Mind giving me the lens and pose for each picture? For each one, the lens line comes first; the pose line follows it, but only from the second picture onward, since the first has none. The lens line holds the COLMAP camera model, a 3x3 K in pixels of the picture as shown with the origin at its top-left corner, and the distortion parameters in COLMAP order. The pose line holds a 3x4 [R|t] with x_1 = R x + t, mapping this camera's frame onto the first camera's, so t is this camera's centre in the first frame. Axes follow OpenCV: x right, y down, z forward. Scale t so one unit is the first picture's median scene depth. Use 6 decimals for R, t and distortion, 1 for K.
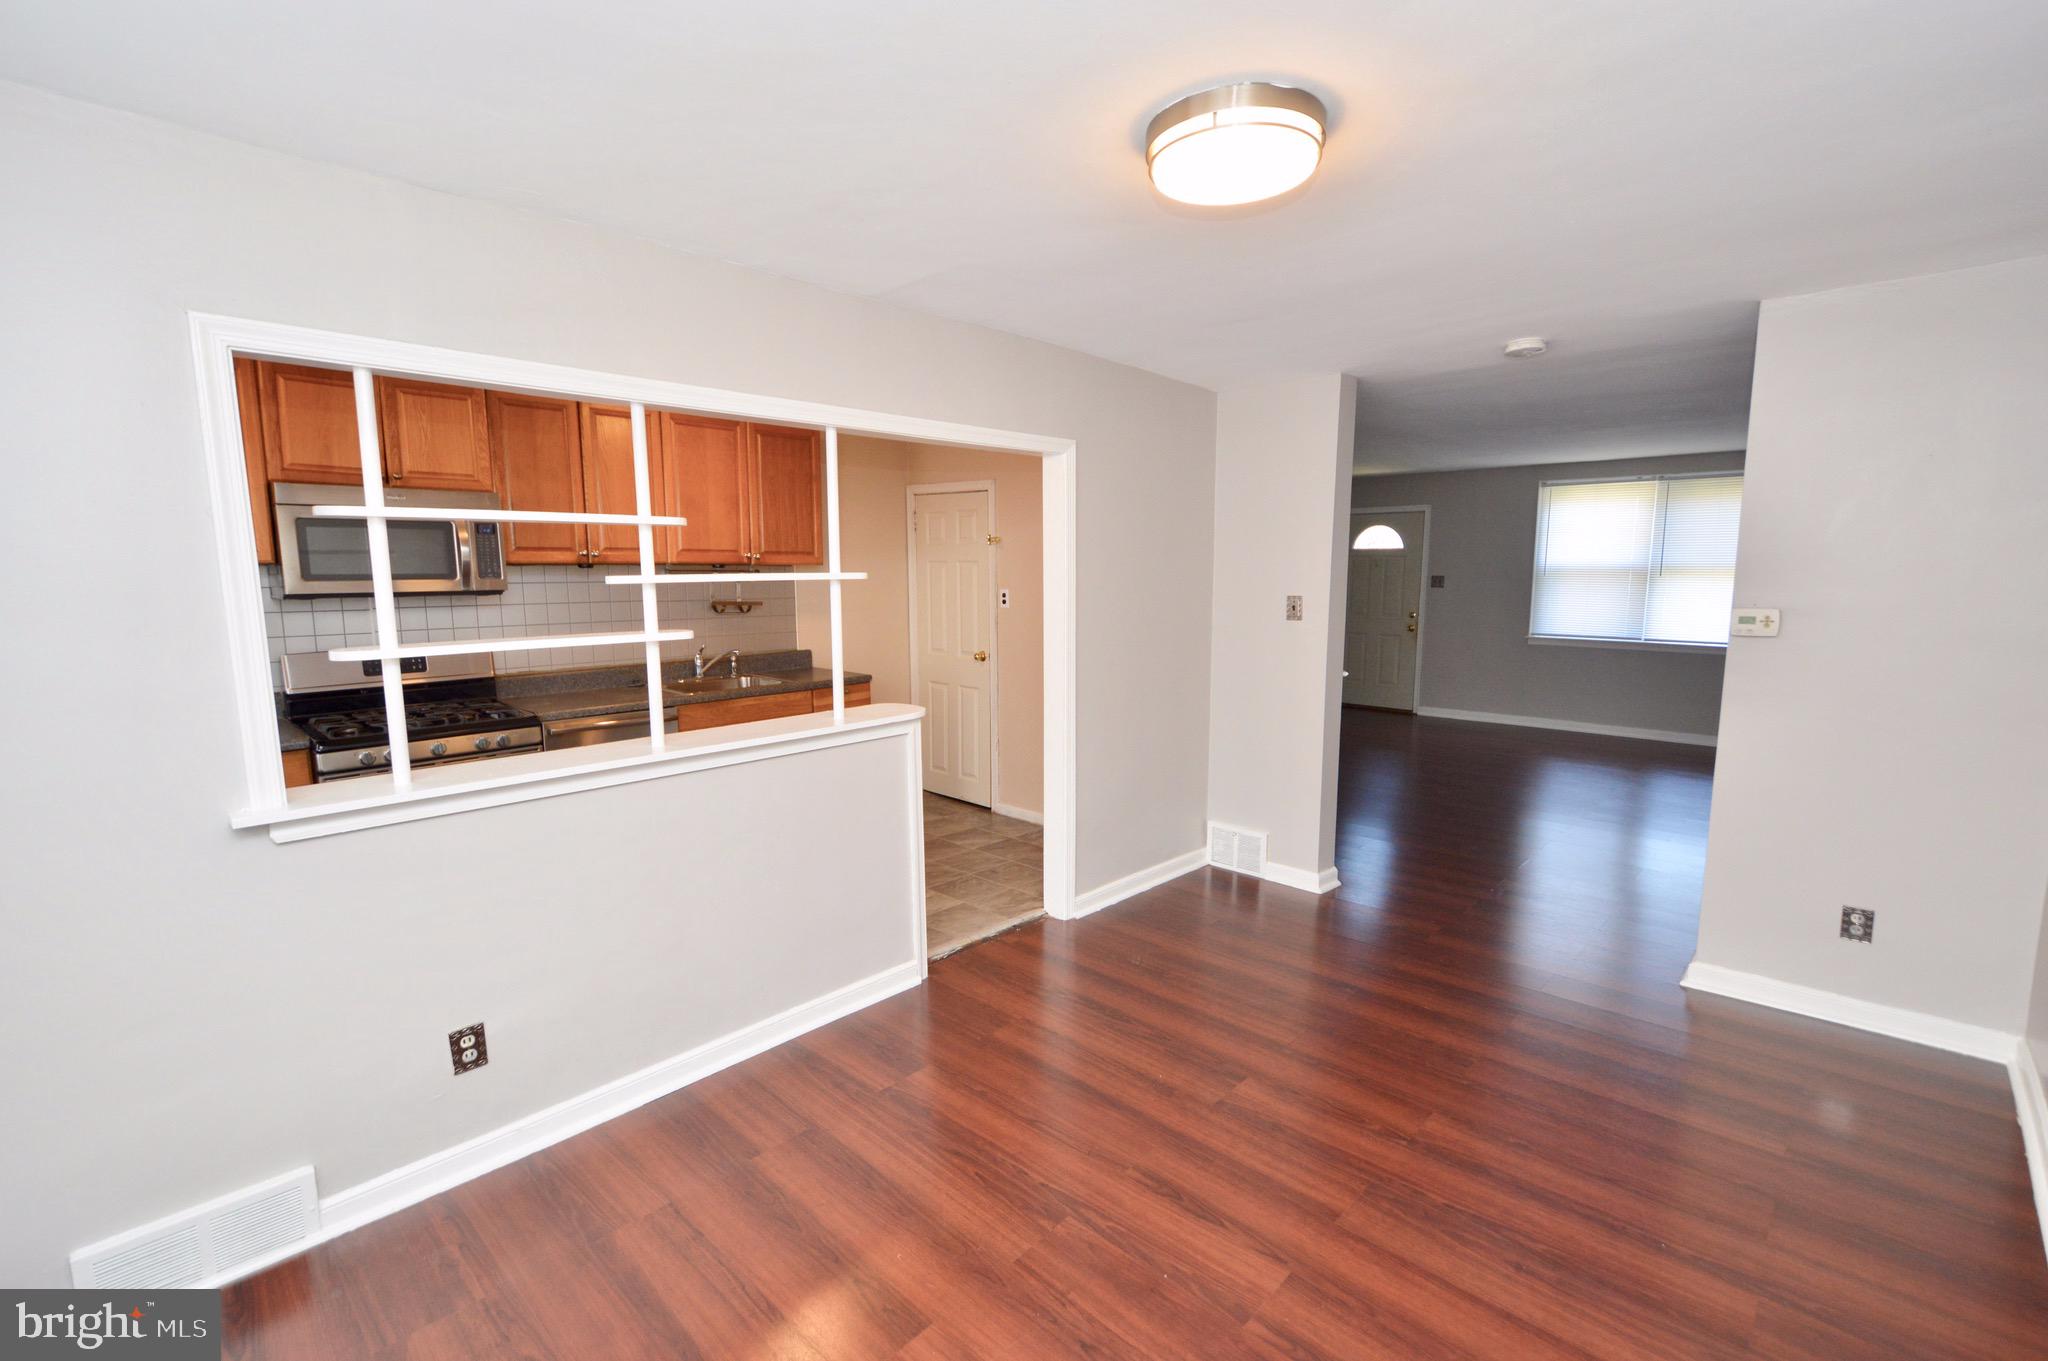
lens RADIAL K [[900.2, 0, 1023.5], [0, 900.2, 696.3], [0, 0, 1]] dist [0.010408, -0.006831]
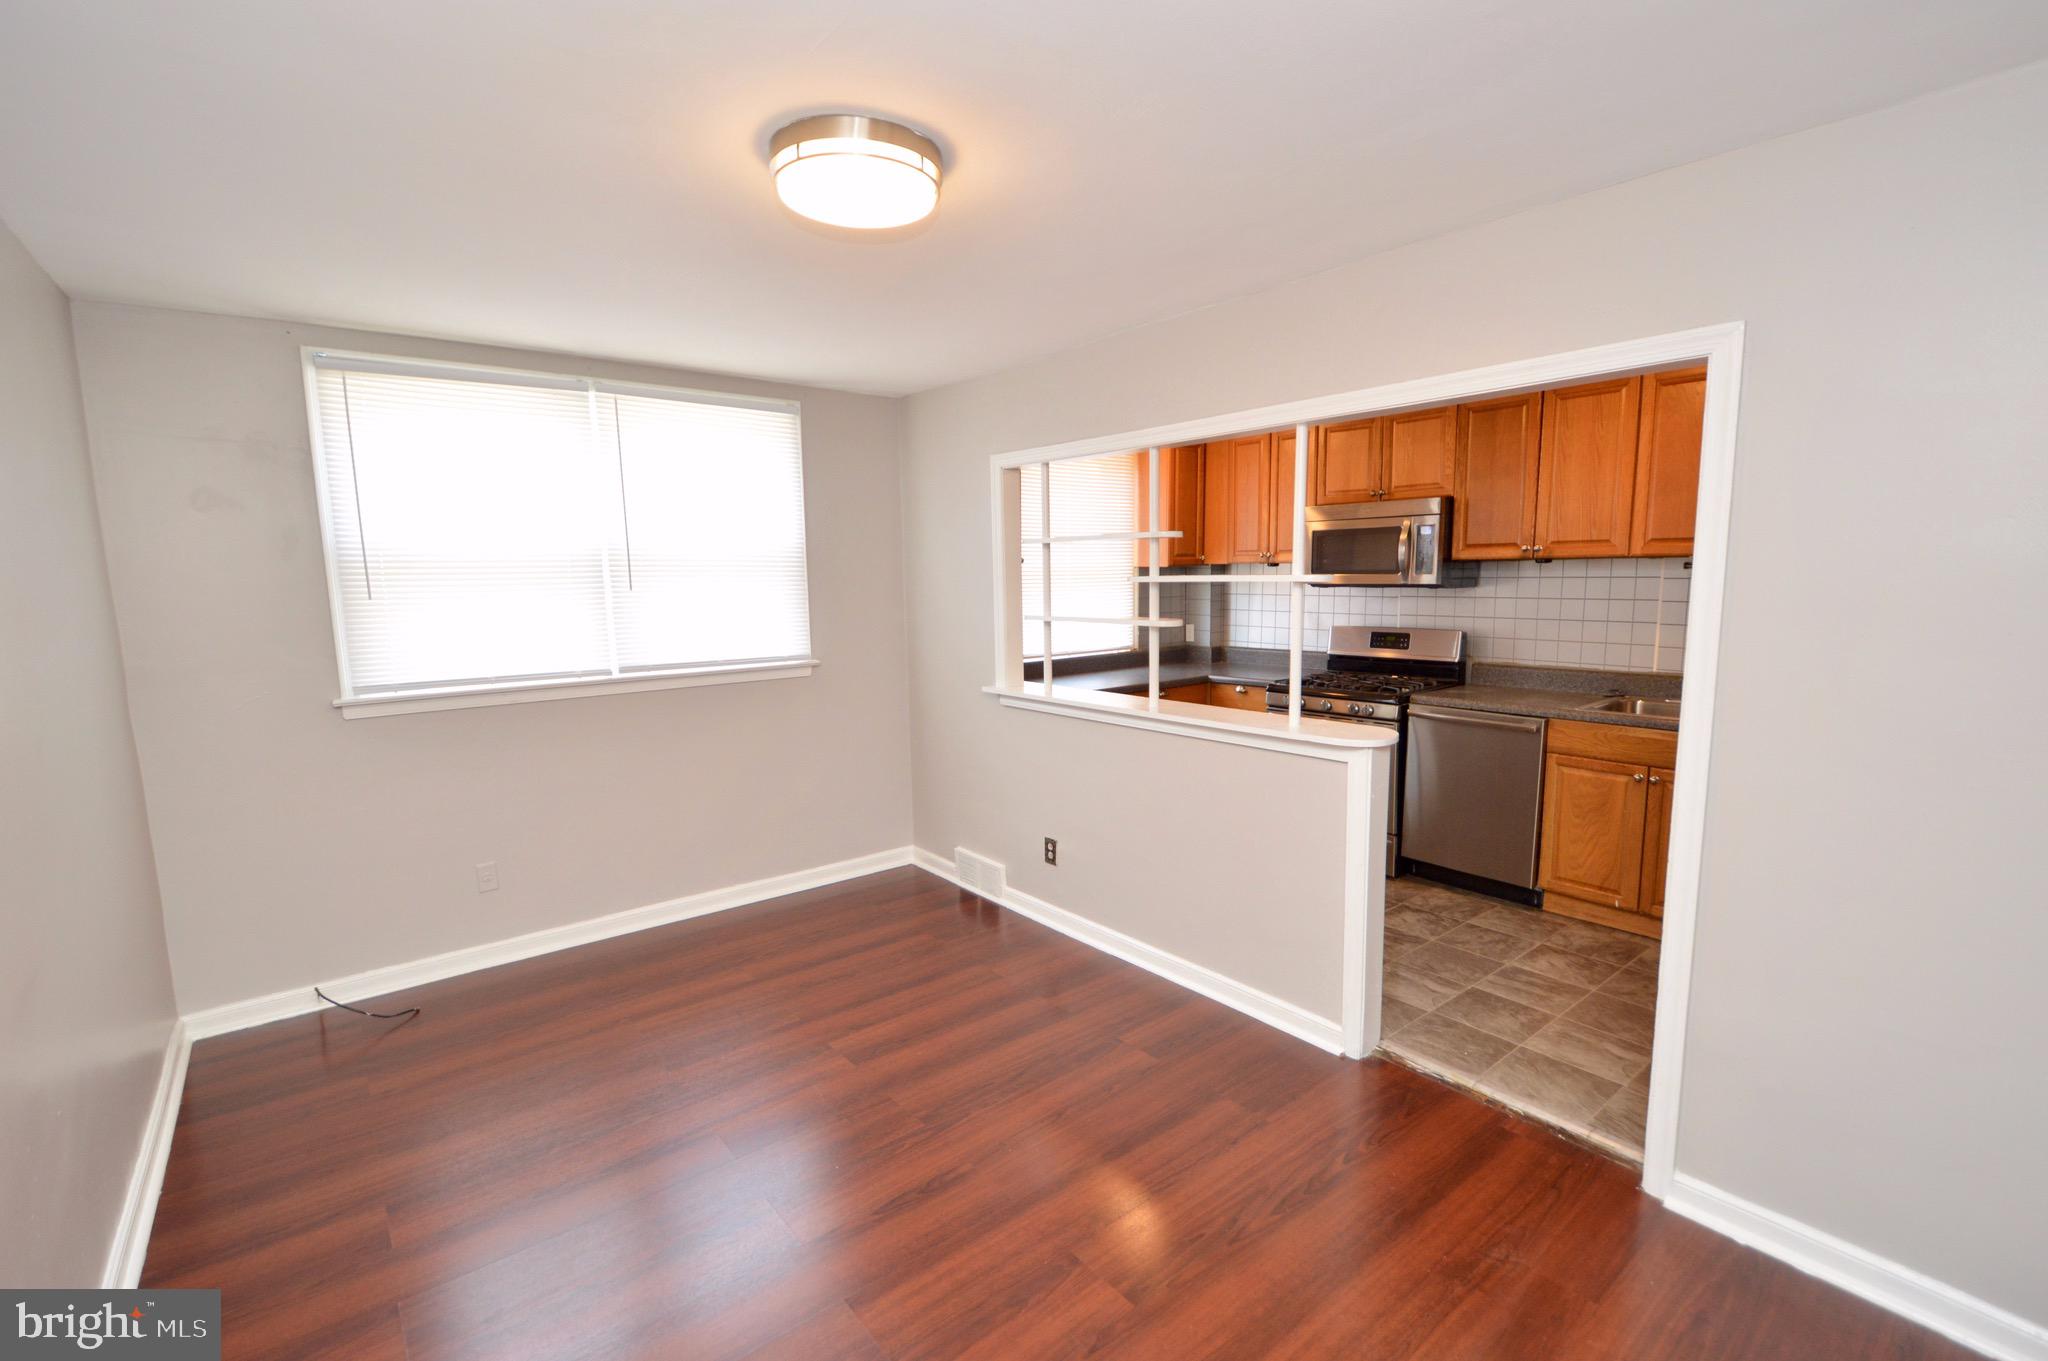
lens RADIAL K [[900.2, 0, 1023.5], [0, 900.2, 696.3], [0, 0, 1]] dist [0.010408, -0.006831]
pose [[-0.126637, 0.142476, -0.981664, 0.643016], [-0.123615, 0.979650, 0.158130, -0.101903], [0.984217, 0.141374, -0.106448, 0.677641]]
